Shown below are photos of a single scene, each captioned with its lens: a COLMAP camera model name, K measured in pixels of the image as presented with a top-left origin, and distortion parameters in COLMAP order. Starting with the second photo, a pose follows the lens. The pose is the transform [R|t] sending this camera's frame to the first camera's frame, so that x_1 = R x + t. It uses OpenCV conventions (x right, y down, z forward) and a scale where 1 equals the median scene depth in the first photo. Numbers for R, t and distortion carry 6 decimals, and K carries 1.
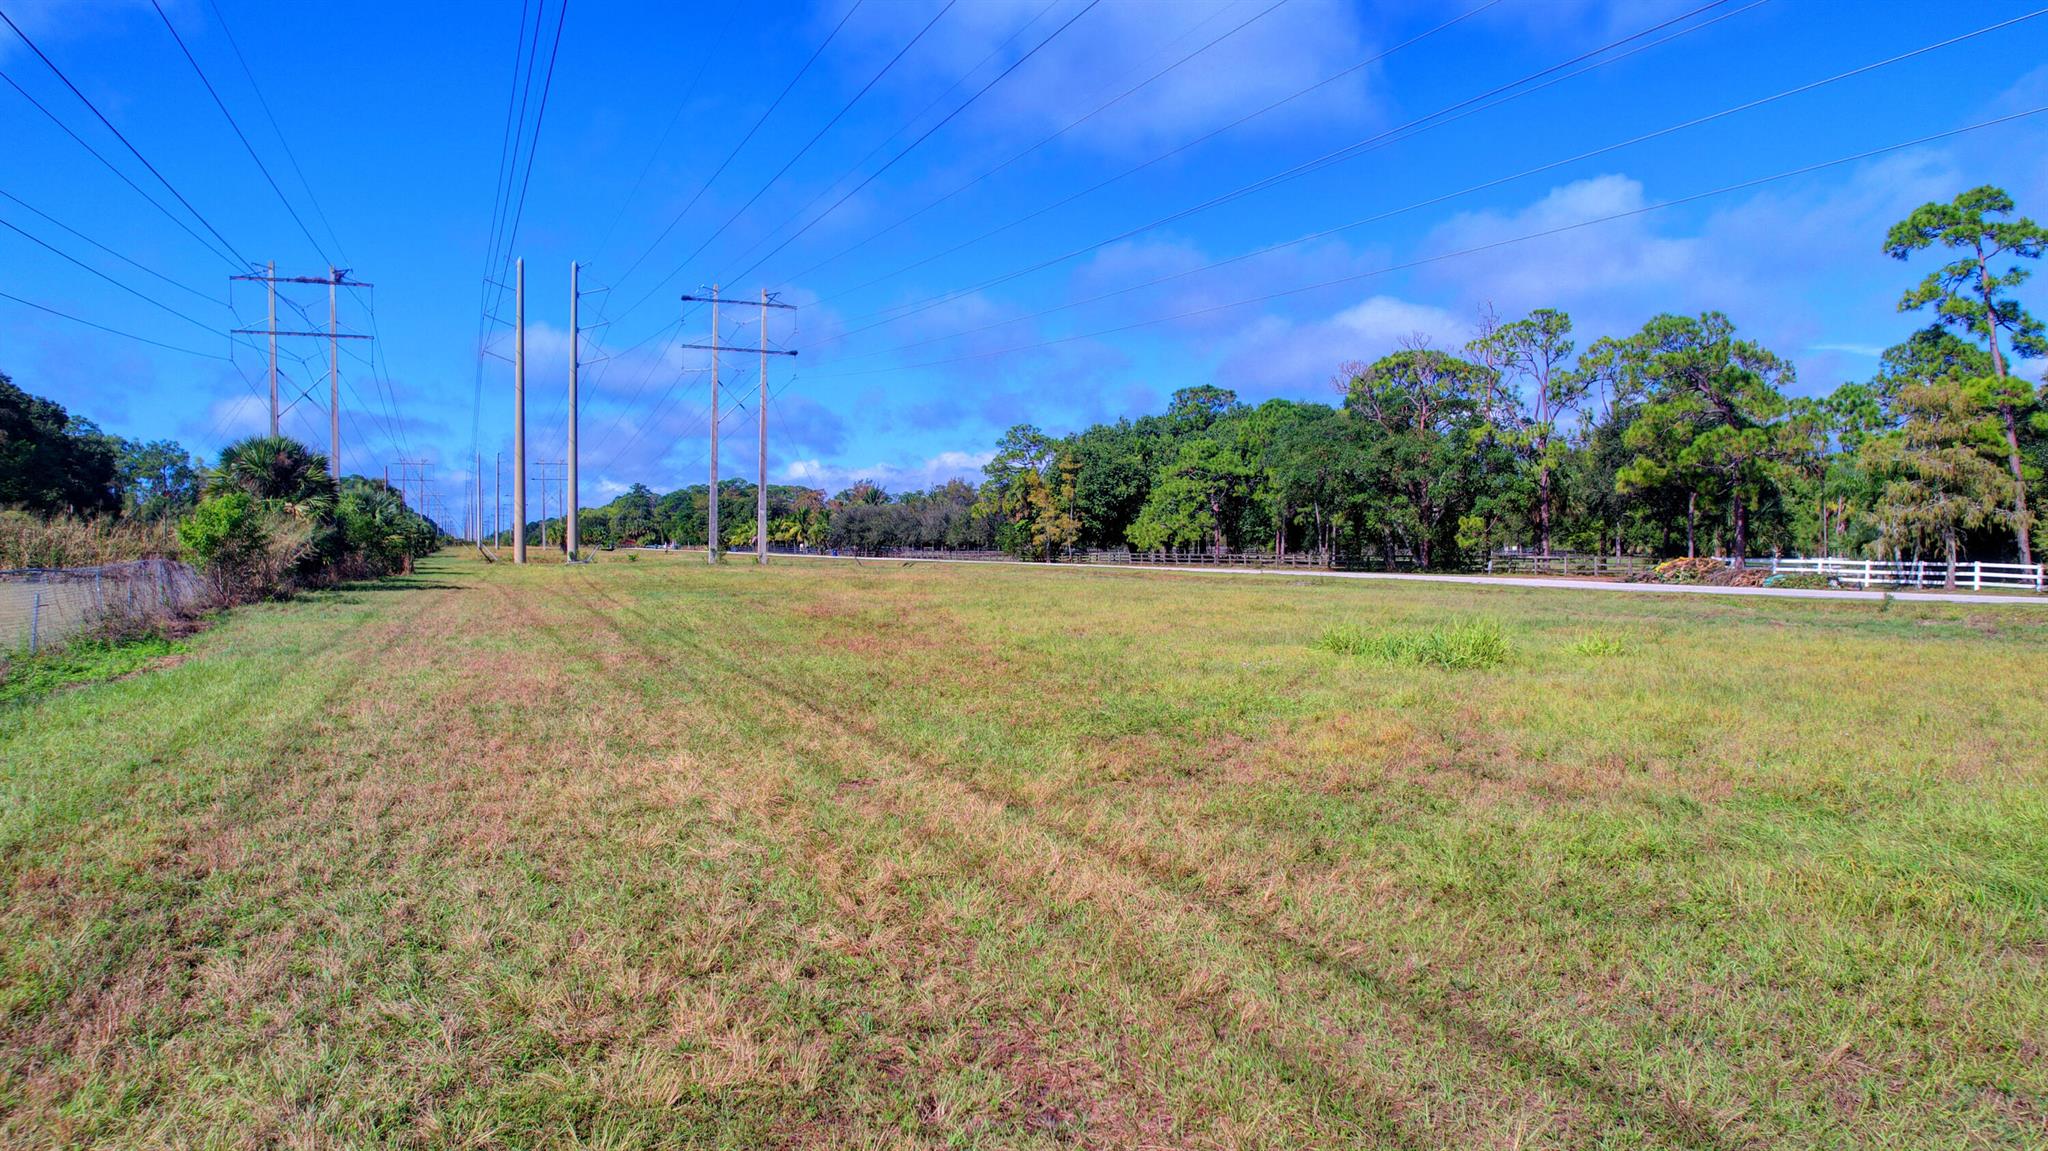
lens RADIAL K [[1314.2, 0, 1025.7], [0, 1314.2, 561.2], [0, 0, 1]] dist [-0.061490, 0.056184]
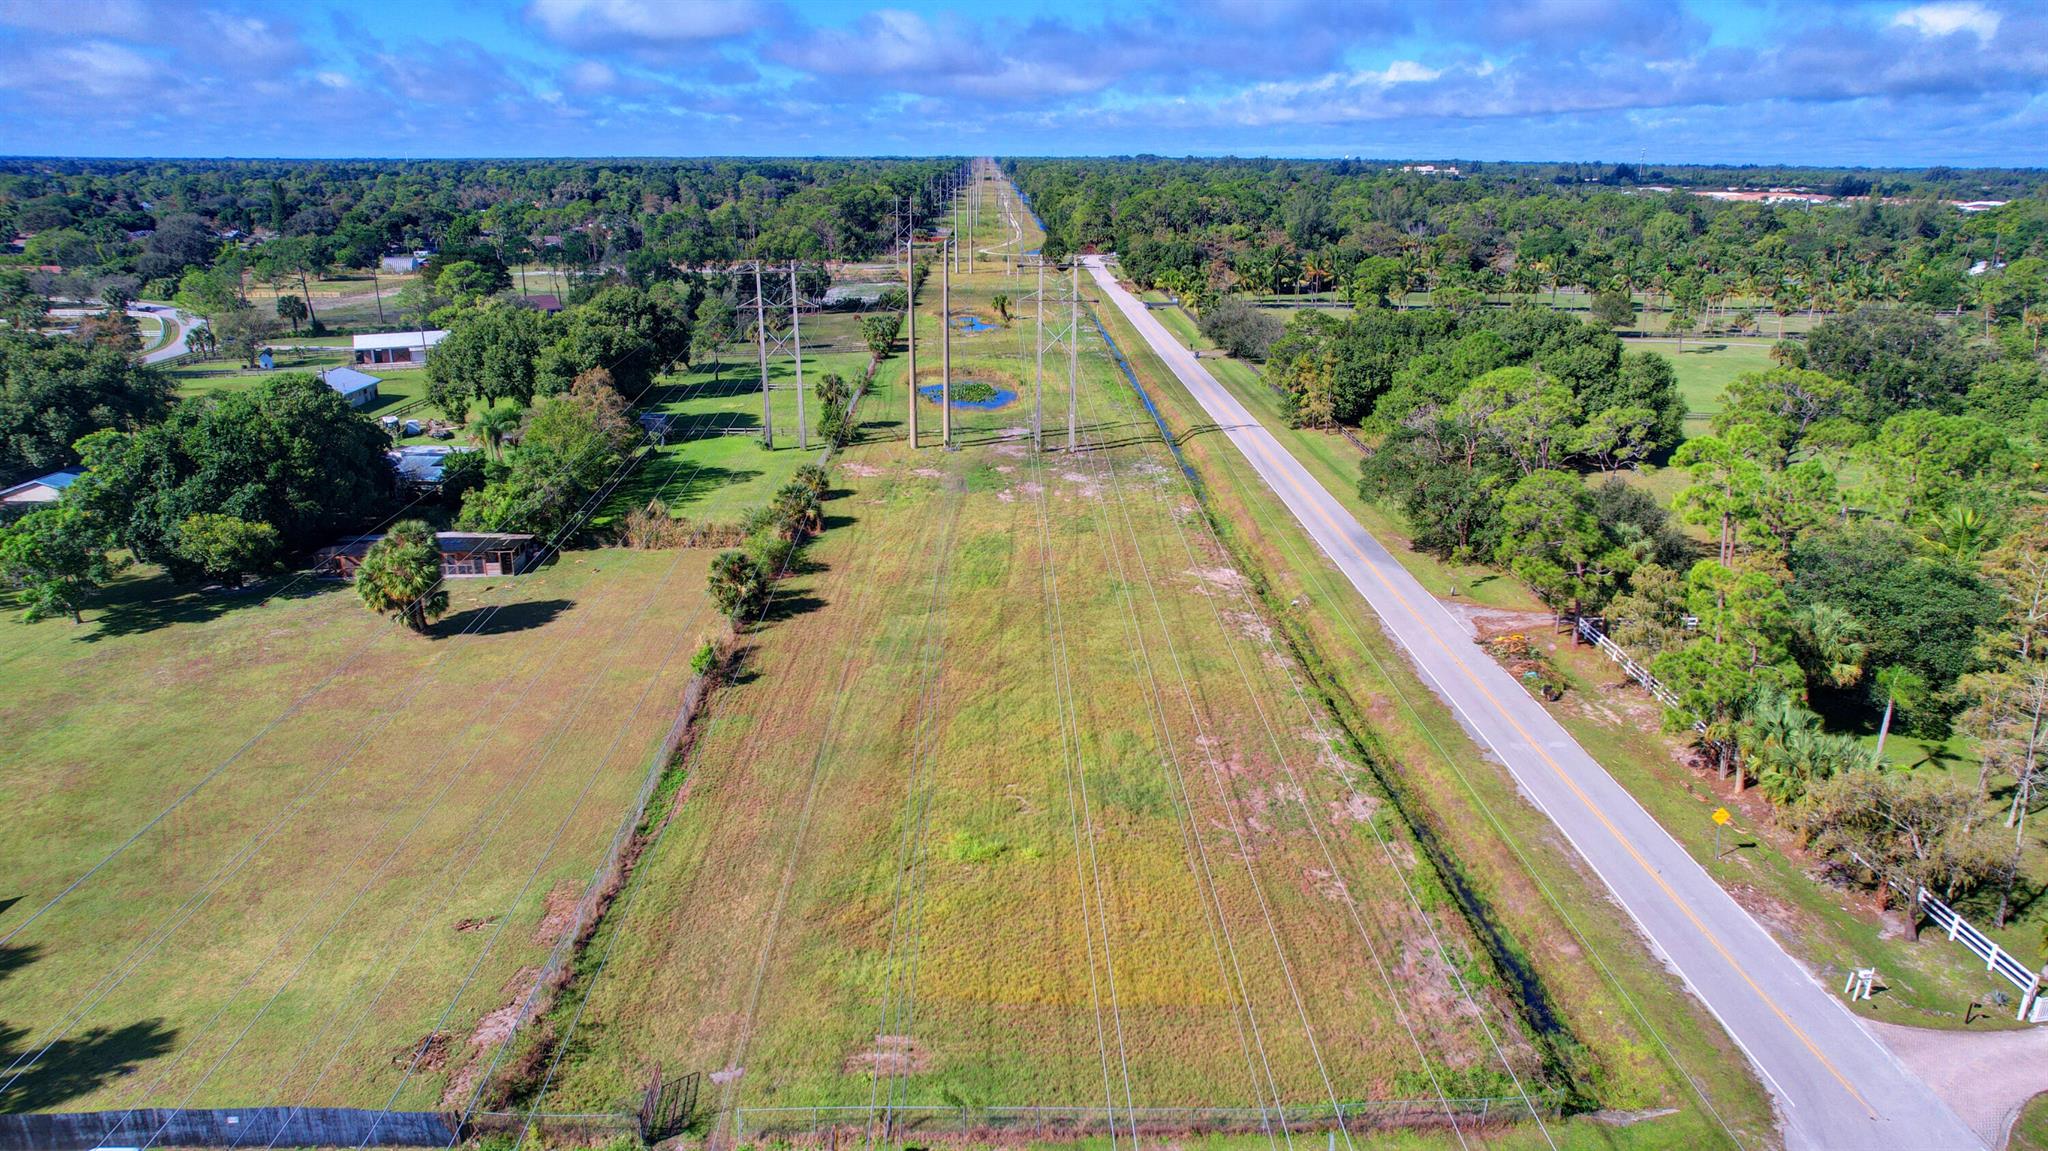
lens RADIAL K [[1314.2, 0, 1021.5], [0, 1314.2, 571.1], [0, 0, 1]] dist [-0.061490, 0.056184]
pose [[0.926998, 0.112555, -0.357779, 0.243821], [-0.003499, 0.956463, 0.291832, -0.256554], [0.375049, -0.269276, 0.887033, -0.289879]]
